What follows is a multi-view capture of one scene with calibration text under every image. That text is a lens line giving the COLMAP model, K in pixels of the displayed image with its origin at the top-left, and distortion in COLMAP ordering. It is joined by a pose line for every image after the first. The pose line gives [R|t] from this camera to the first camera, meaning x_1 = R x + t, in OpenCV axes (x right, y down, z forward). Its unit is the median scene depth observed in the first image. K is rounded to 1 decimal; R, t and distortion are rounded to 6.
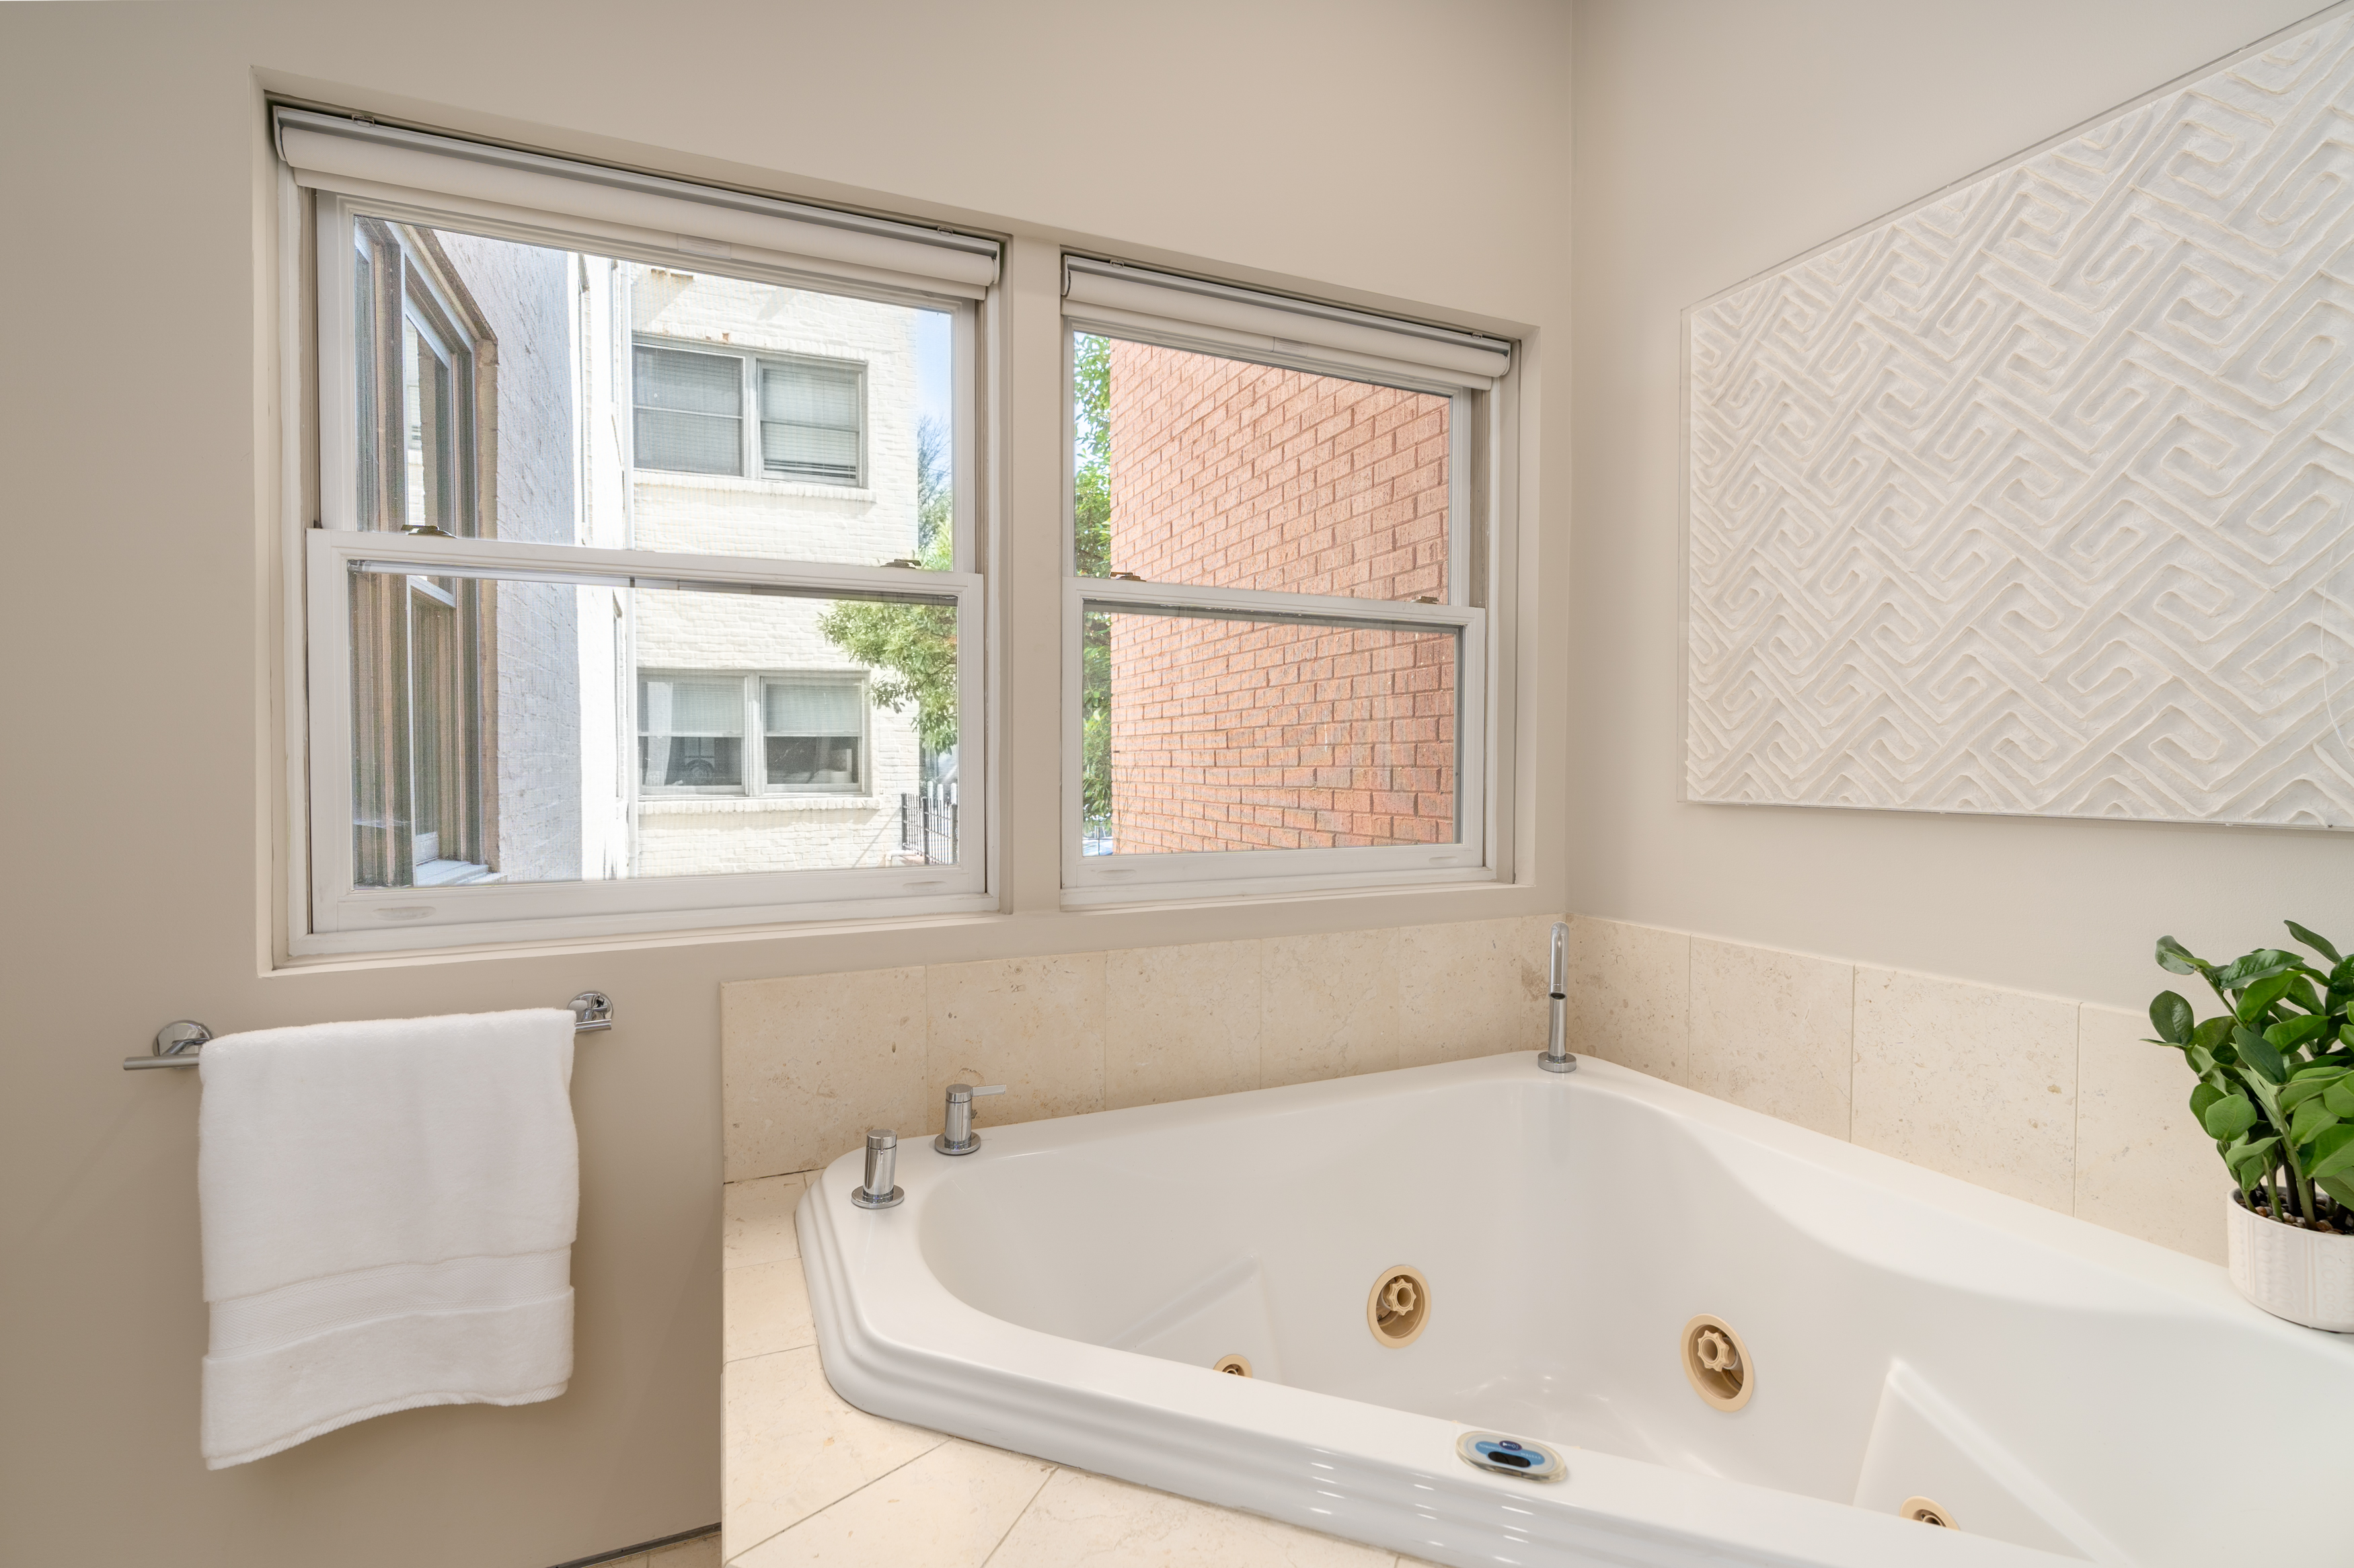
lens RADIAL K [[1084.4, 0, 1180.5], [0, 1084.4, 769.0], [0, 0, 1]] dist [-0.003899, 0.000091]
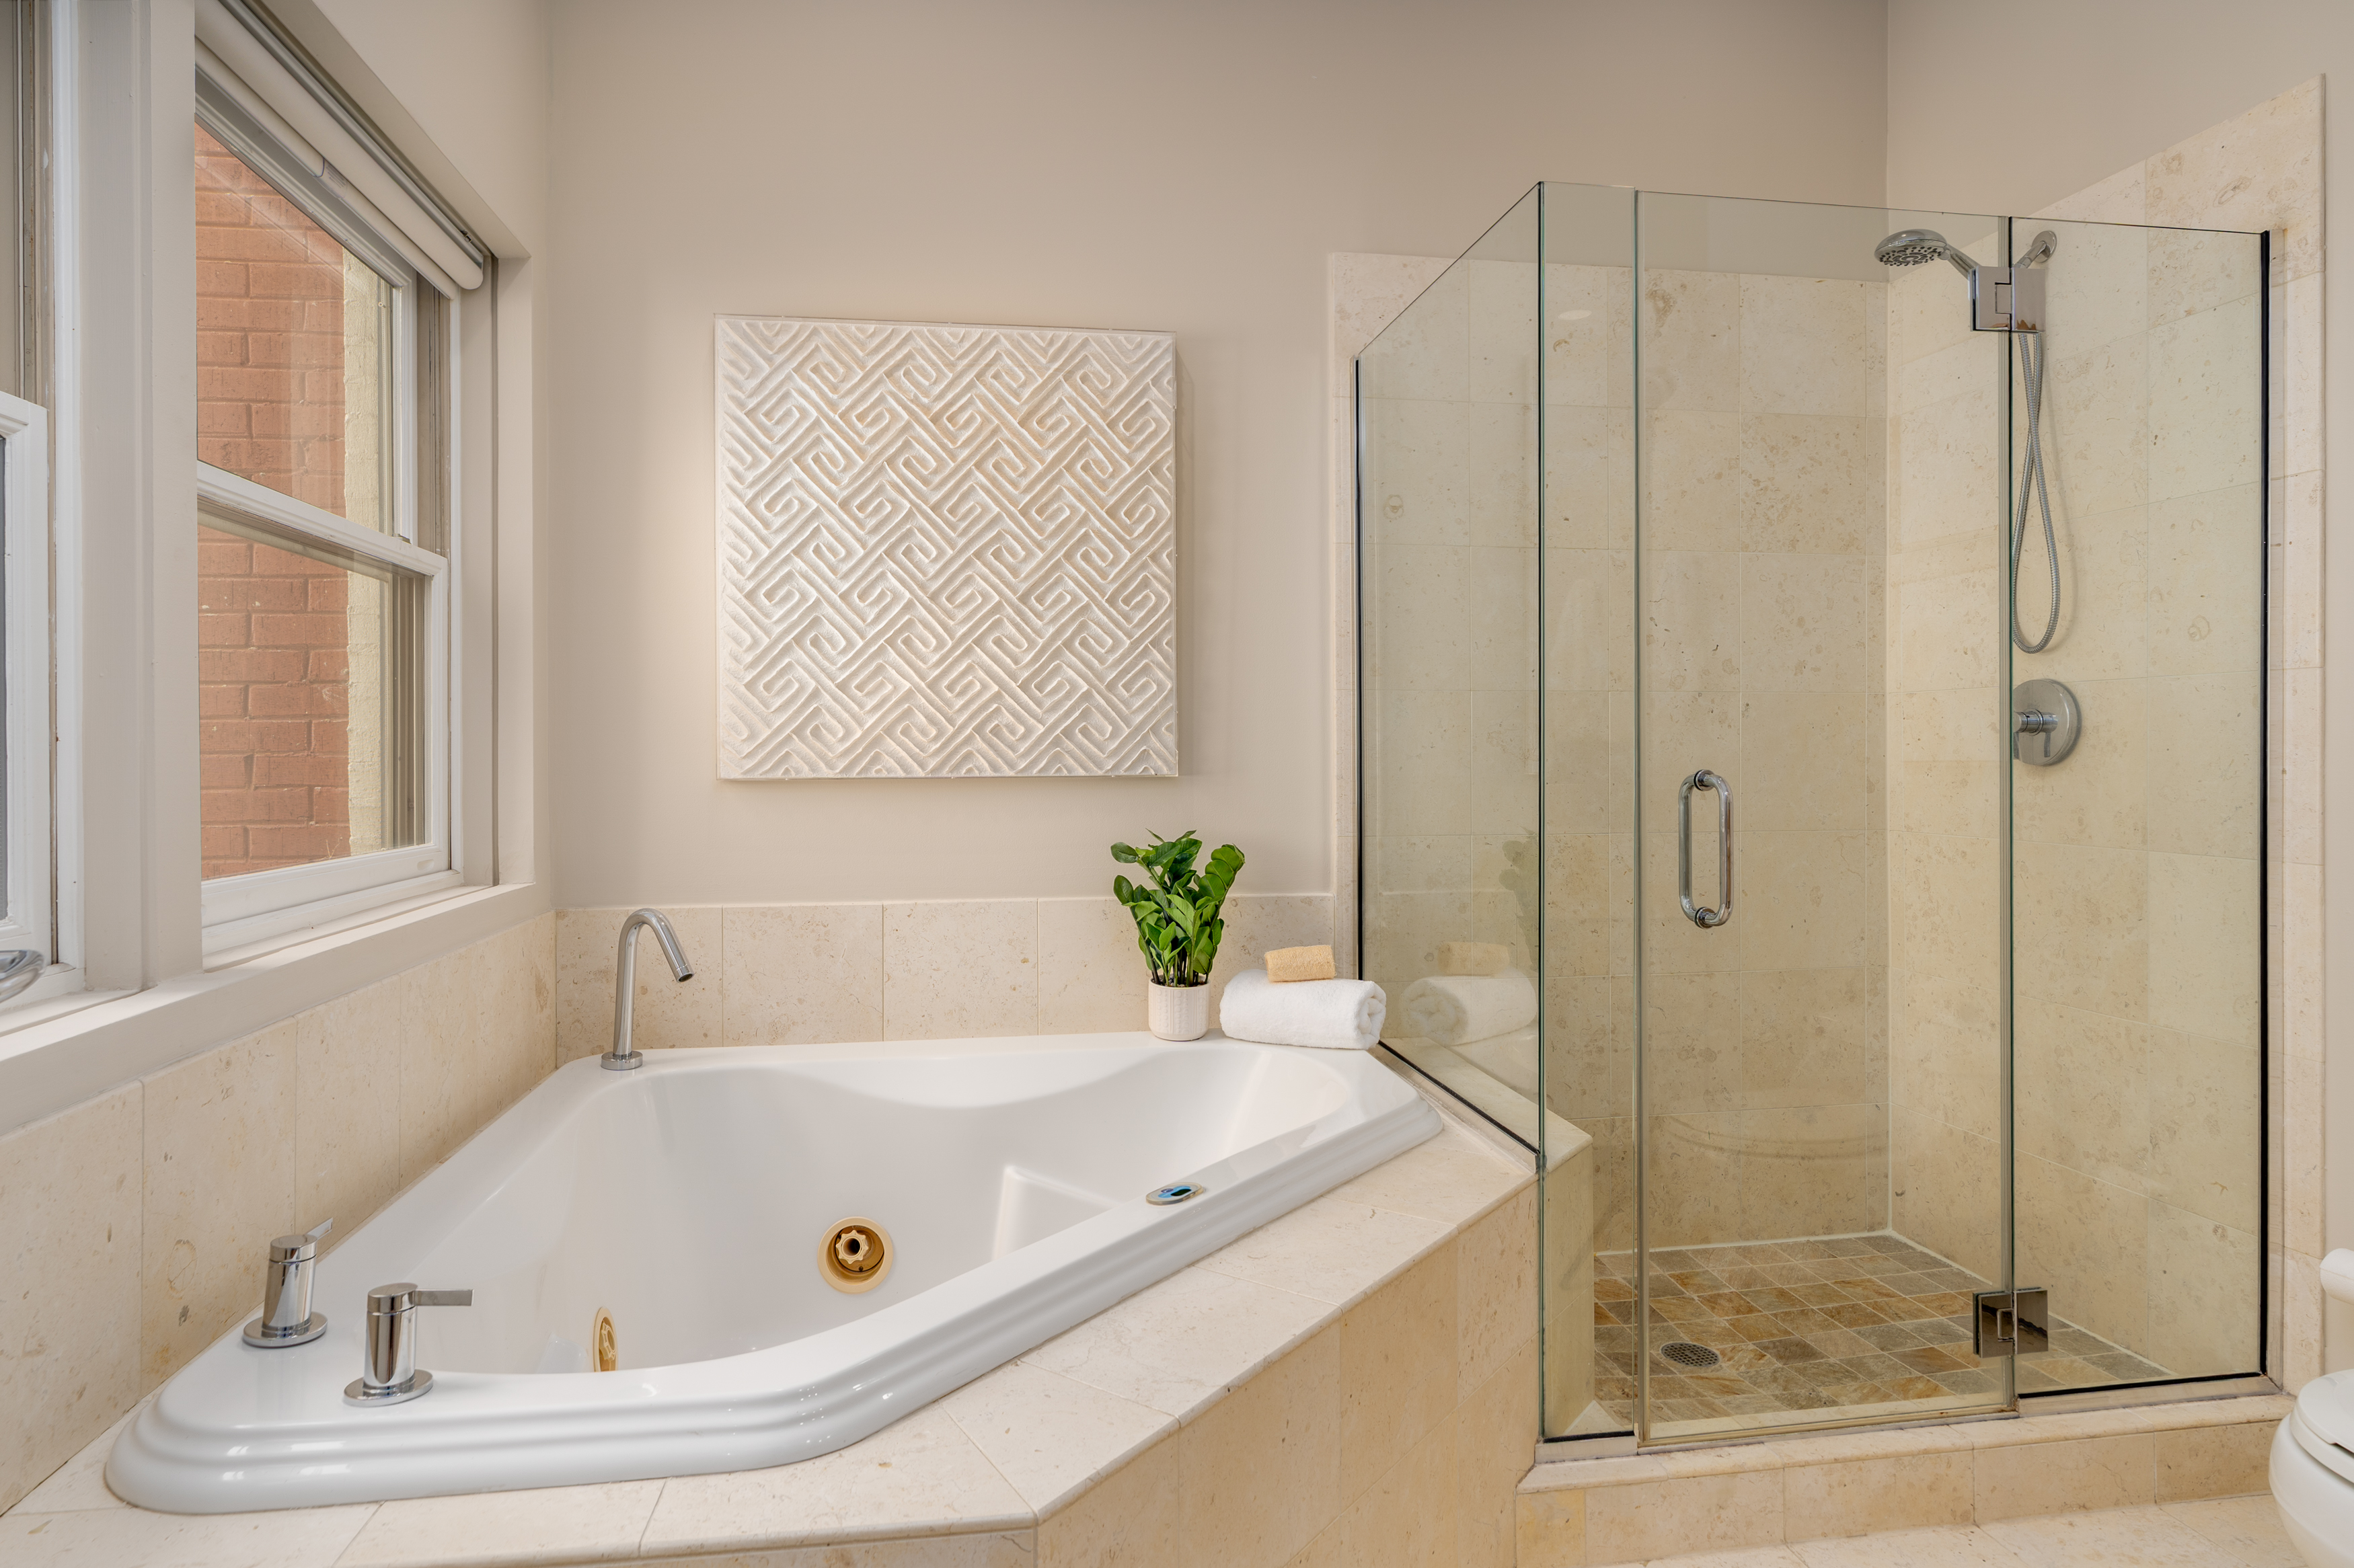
lens RADIAL K [[1370.6, 0, 1177.2], [0, 1370.6, 745.1], [0, 0, 1]] dist [0.003138, 0.001966]
pose [[0.247426, 0.004411, 0.968897, -0.989181], [0.013778, 0.999873, -0.008070, 0.017606], [-0.968809, 0.015346, 0.247333, 0.330252]]
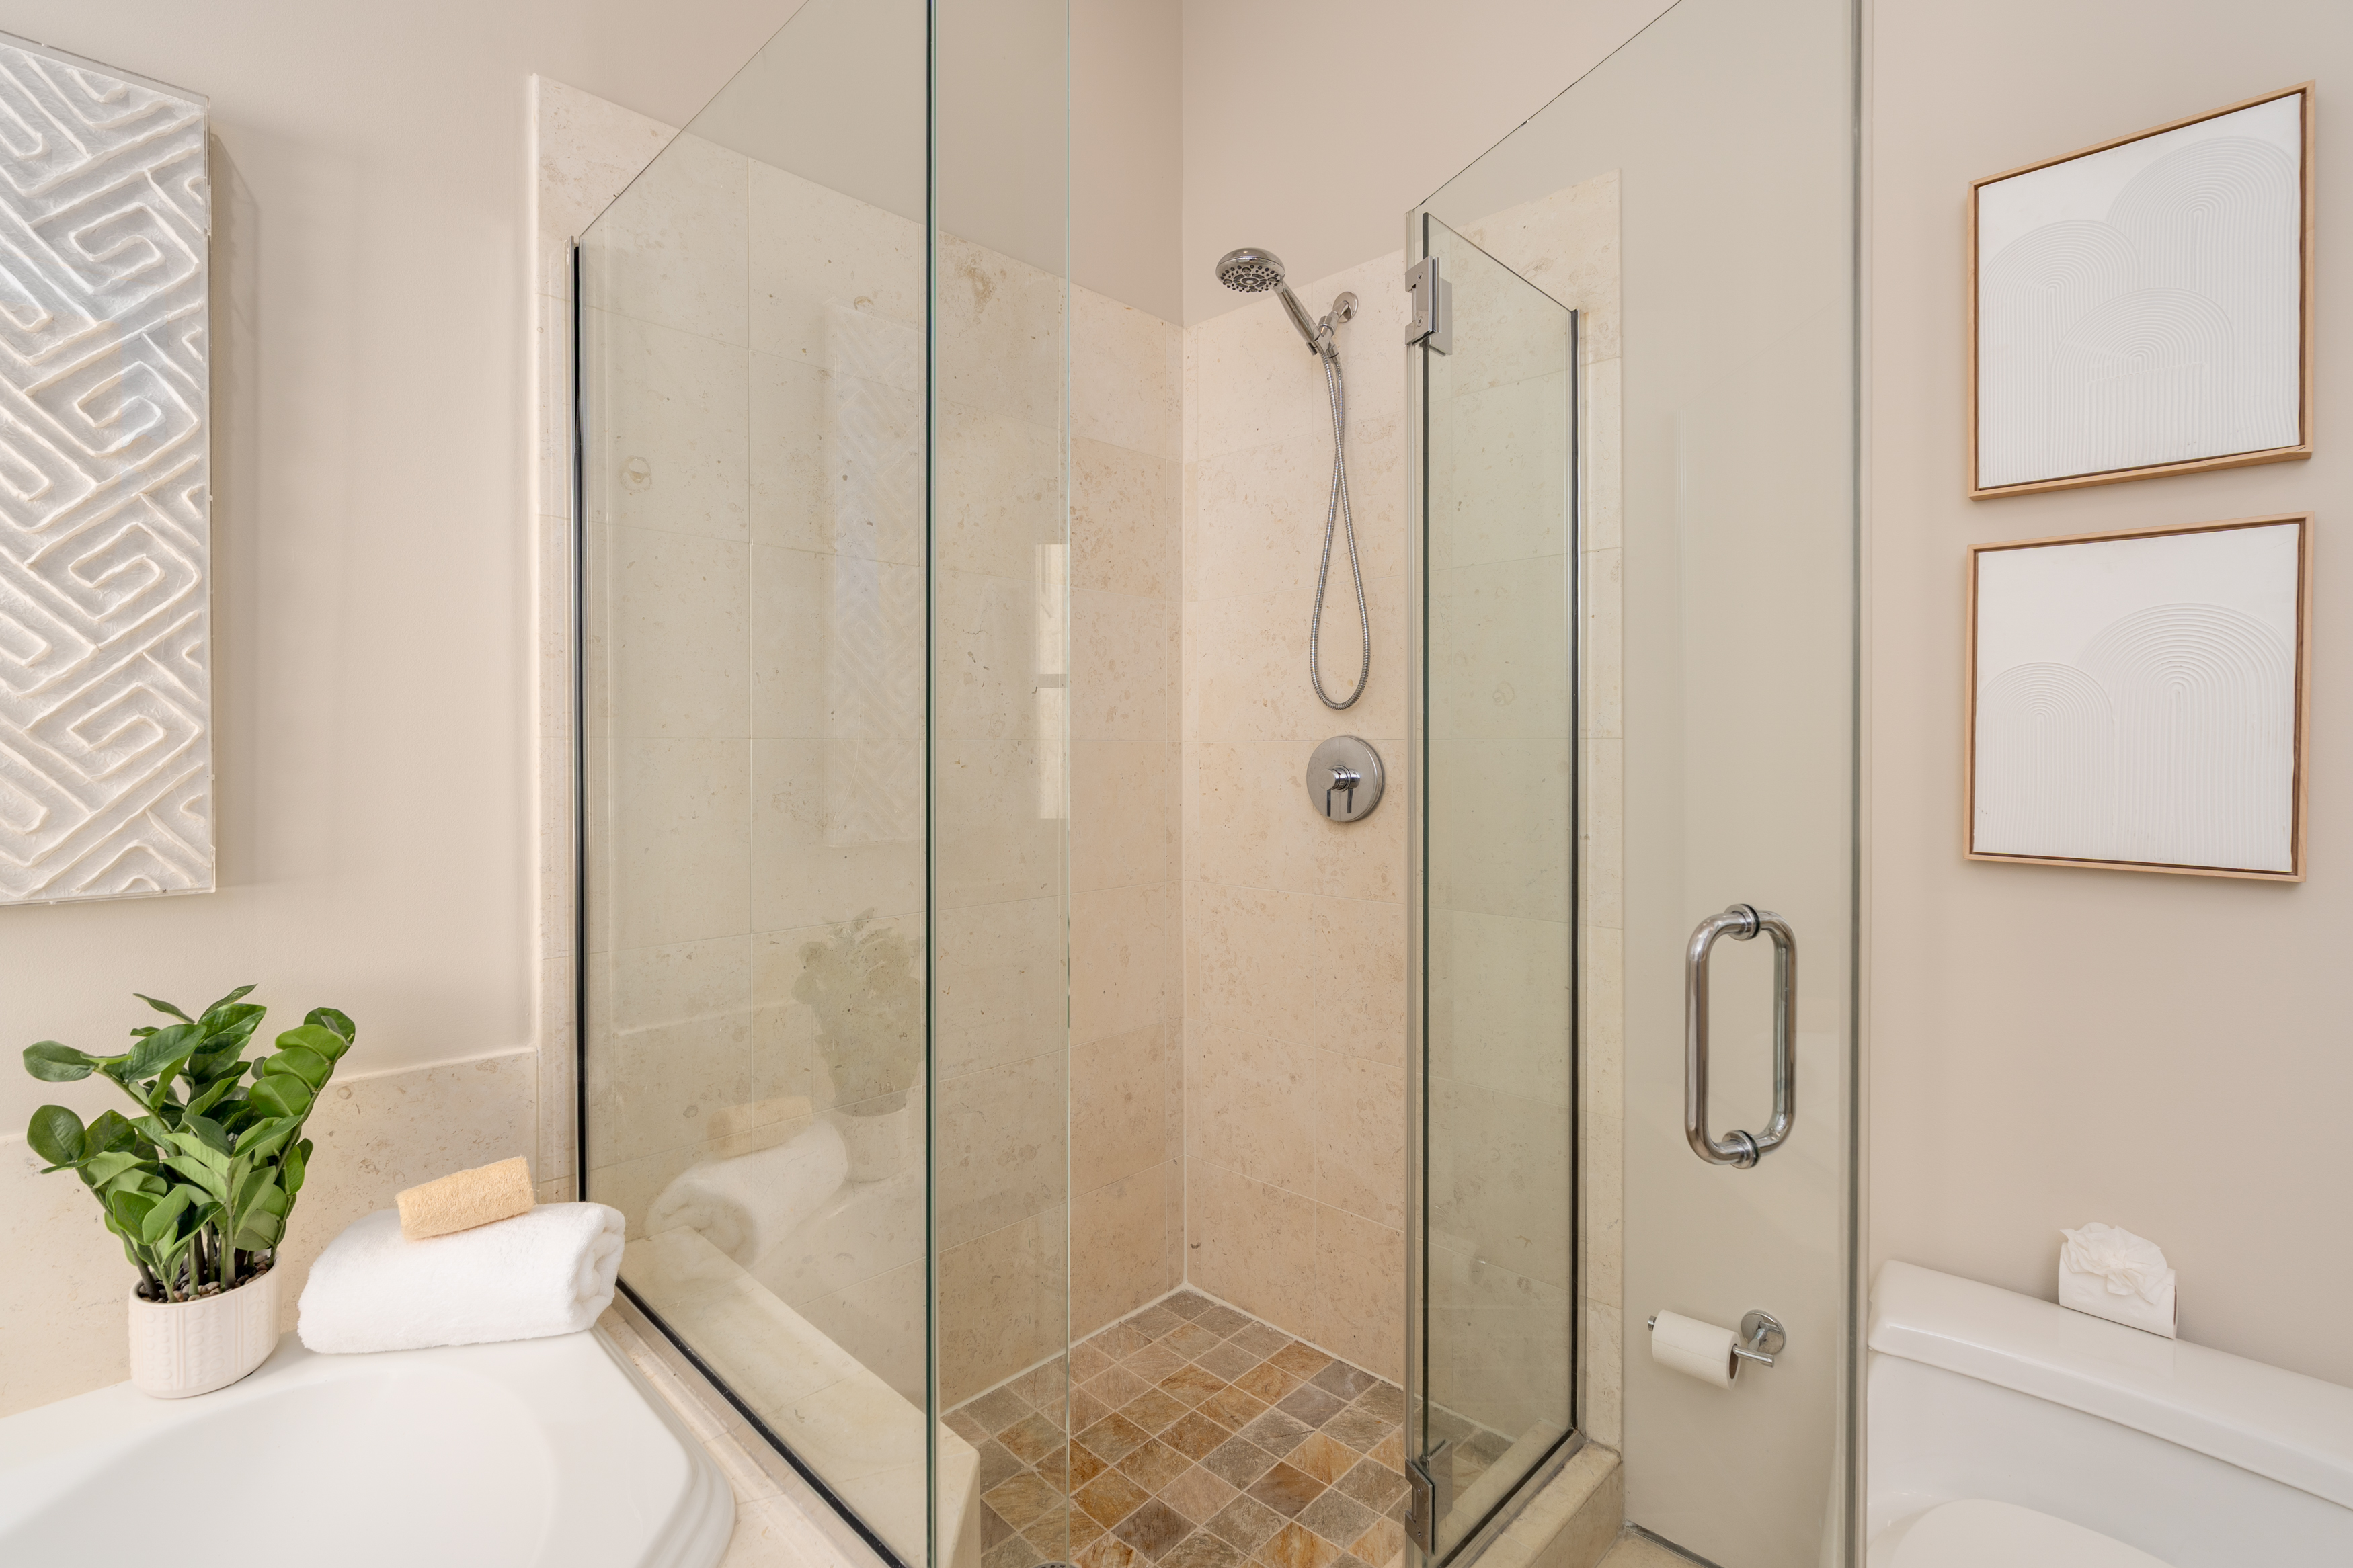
lens RADIAL K [[1062.6, 0, 1161.5], [0, 1062.6, 752.0], [0, 0, 1]] dist [-0.011648, 0.003445]
pose [[-0.363408, -0.002381, 0.931627, -0.162325], [0.012871, 0.999888, 0.007576, -0.061574], [-0.931541, 0.014745, -0.363337, 0.412387]]
